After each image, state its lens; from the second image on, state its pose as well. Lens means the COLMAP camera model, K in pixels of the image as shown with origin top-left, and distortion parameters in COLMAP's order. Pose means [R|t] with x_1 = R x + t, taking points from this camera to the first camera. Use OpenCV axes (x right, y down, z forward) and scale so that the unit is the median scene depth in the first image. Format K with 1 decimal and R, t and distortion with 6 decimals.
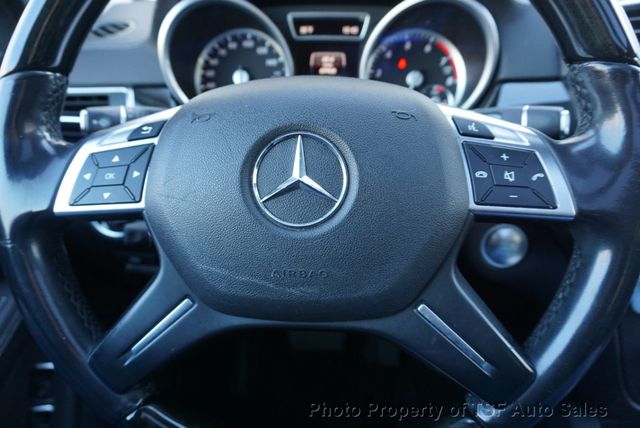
lens RADIAL K [[422.2, 0, 320.0], [0, 422.2, 214.0], [0, 0, 1]] dist [-0.044033, 0.000042]
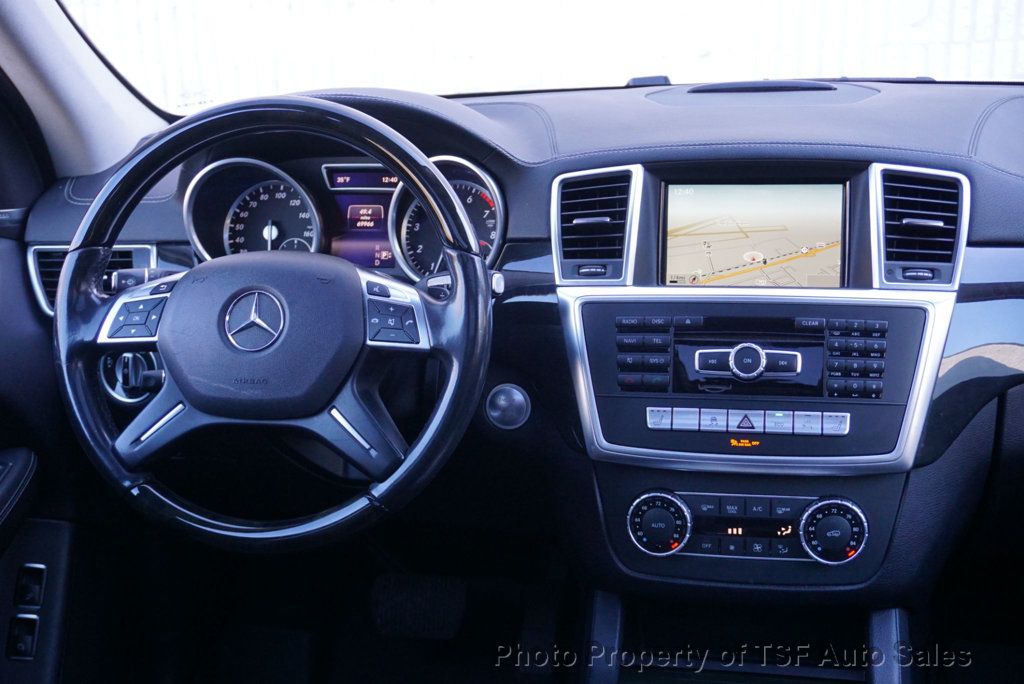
lens RADIAL K [[1285.0, 0, 512.0], [0, 1285.0, 342.0], [0, 0, 1]] dist [0.003400, -0.032463]
pose [[0.990098, 0.006576, -0.140223, 1.104199], [-0.028497, 0.987519, -0.154901, 0.499881], [0.137454, 0.157363, 0.977928, -2.472276]]
